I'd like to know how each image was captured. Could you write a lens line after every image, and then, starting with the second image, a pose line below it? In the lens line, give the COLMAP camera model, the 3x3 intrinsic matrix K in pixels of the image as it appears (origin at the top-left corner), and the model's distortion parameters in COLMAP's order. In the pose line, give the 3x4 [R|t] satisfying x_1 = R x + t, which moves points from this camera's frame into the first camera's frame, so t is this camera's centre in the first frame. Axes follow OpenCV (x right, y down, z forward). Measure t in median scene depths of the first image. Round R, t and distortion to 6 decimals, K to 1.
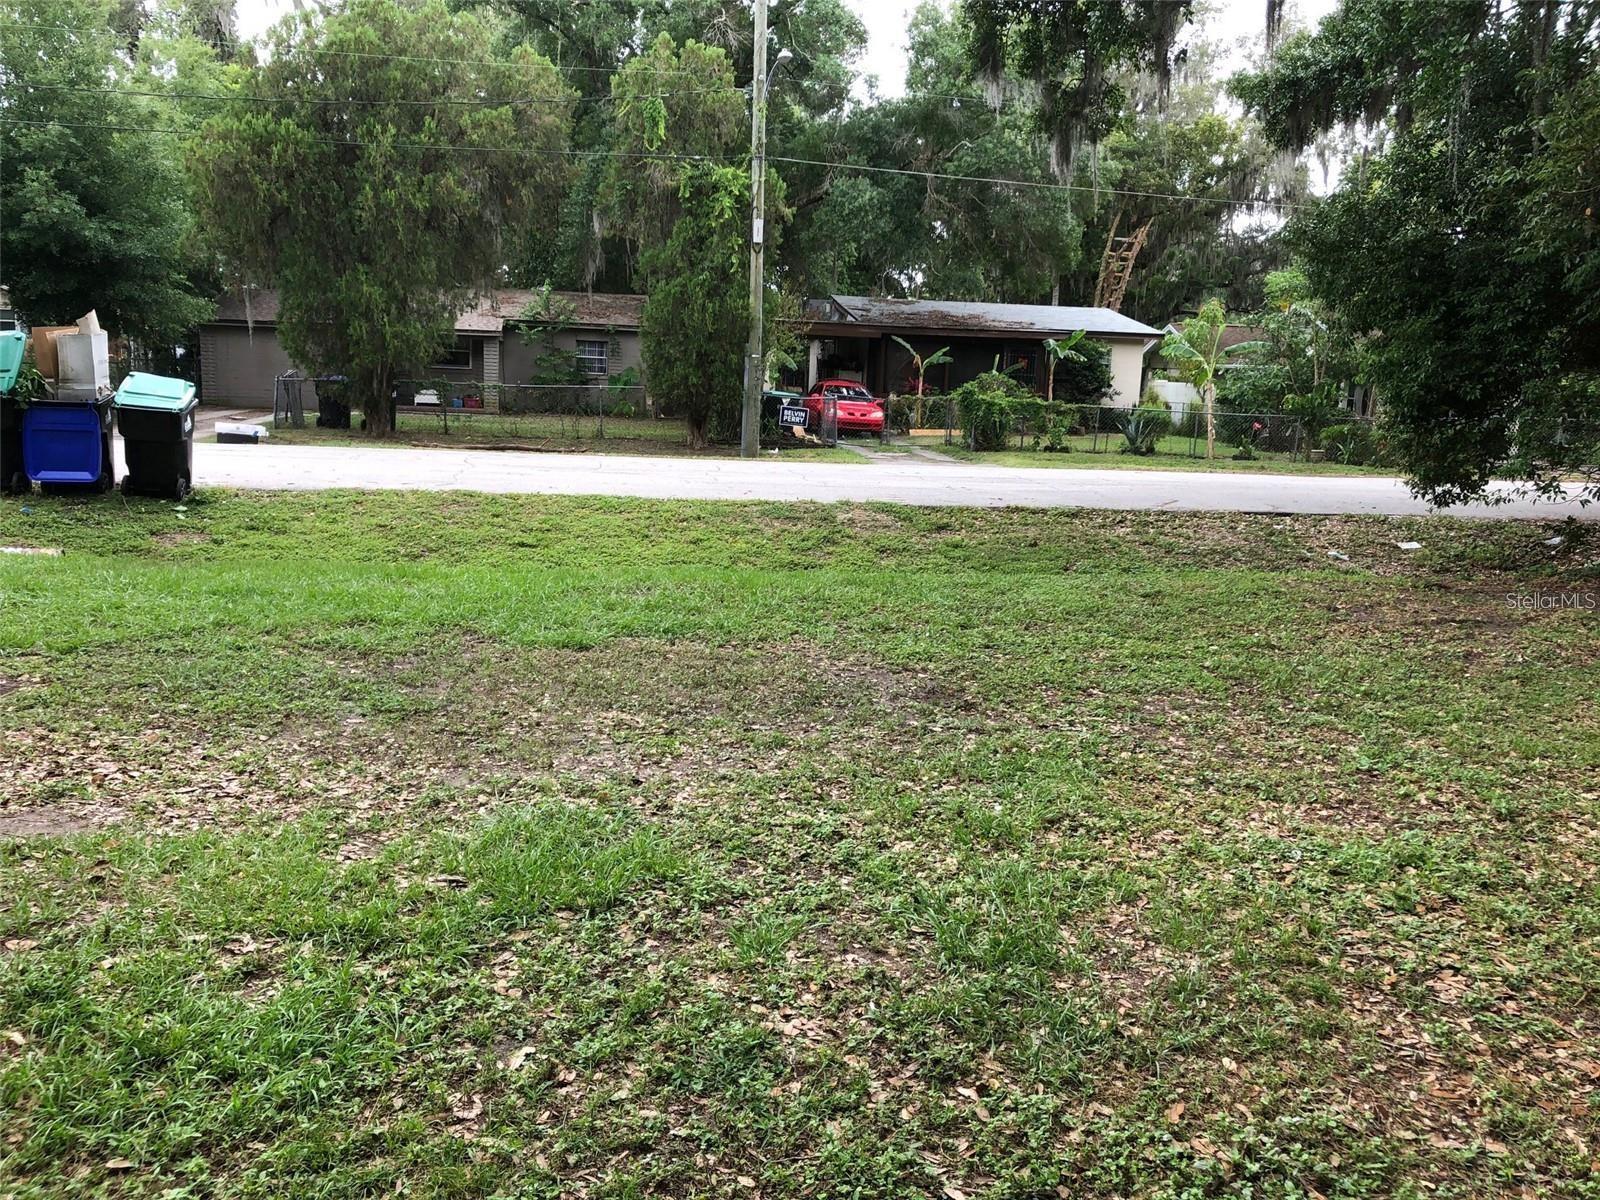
lens RADIAL K [[1309.5, 0, 793.0], [0, 1309.5, 596.8], [0, 0, 1]] dist [-0.037313, -0.009380]
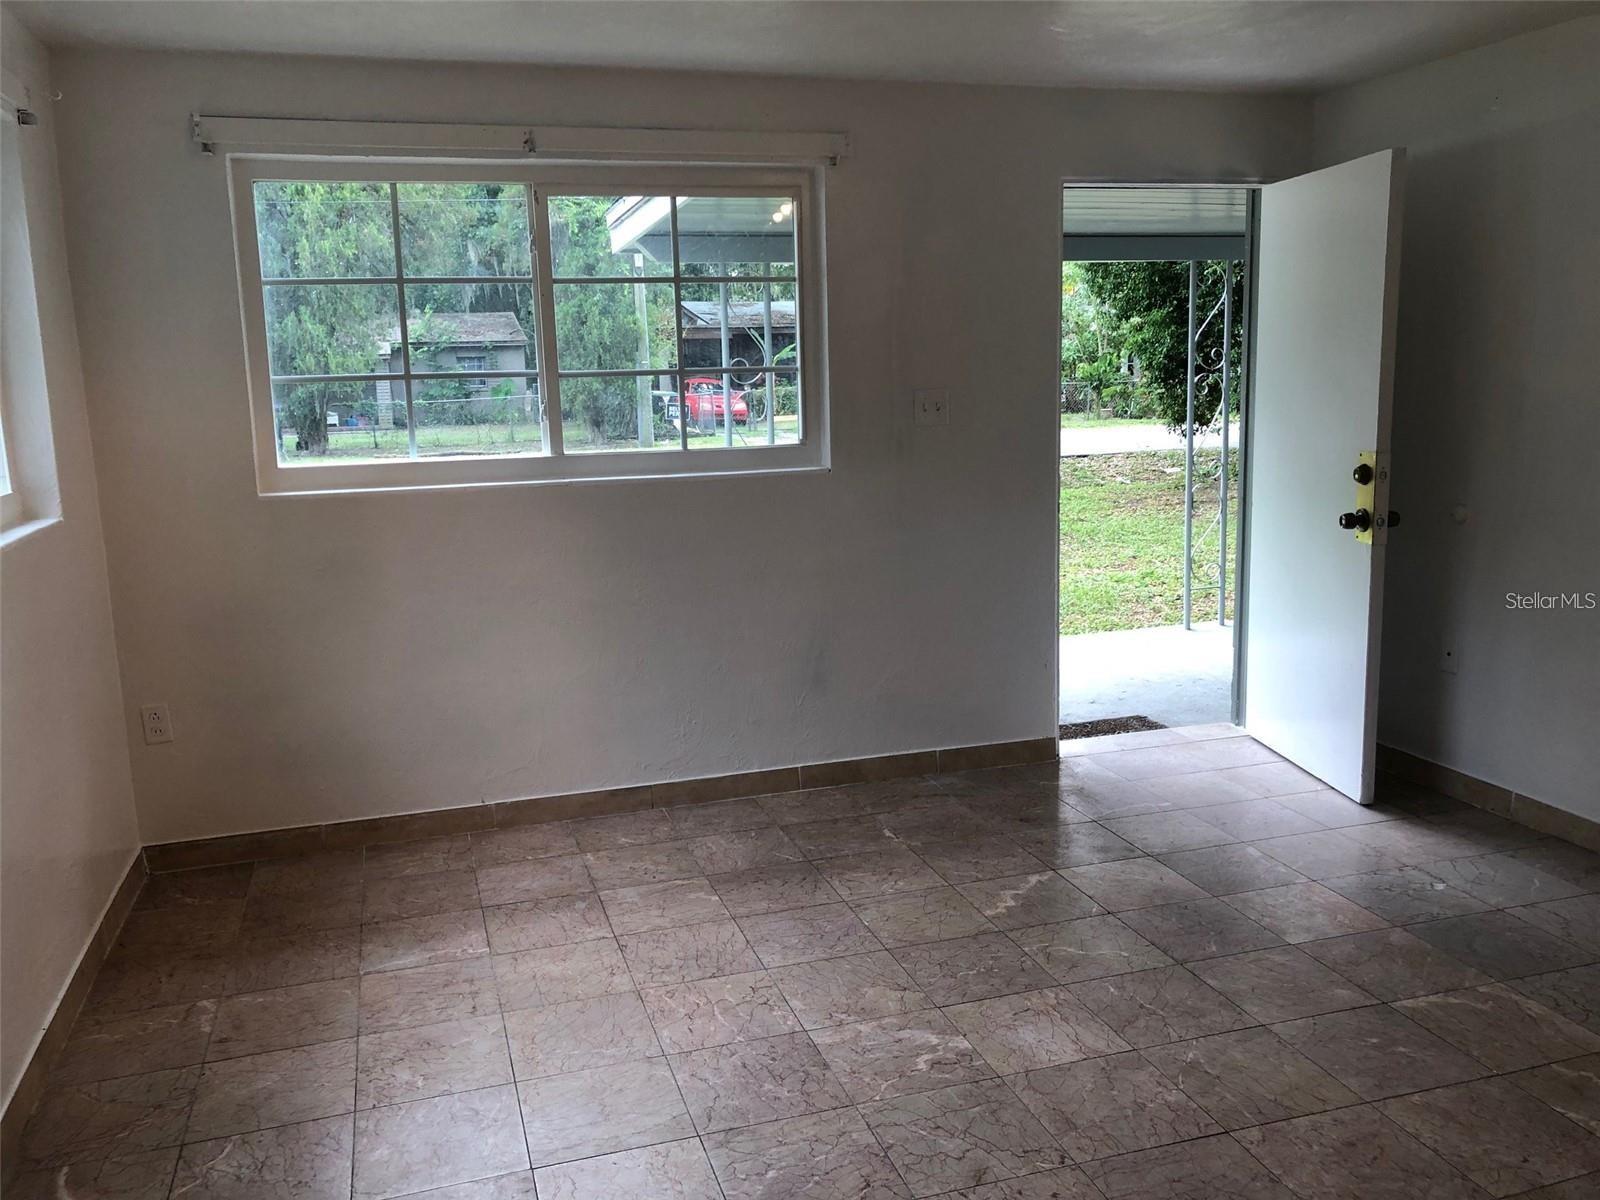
lens RADIAL K [[1309.5, 0, 803.7], [0, 1309.5, 602.5], [0, 0, 1]] dist [-0.037313, -0.009380]
pose [[0.985935, -0.089345, 0.141246, -0.112813], [0.087990, 0.995996, 0.015822, 0.041243], [-0.142094, -0.003171, 0.989848, -0.298693]]
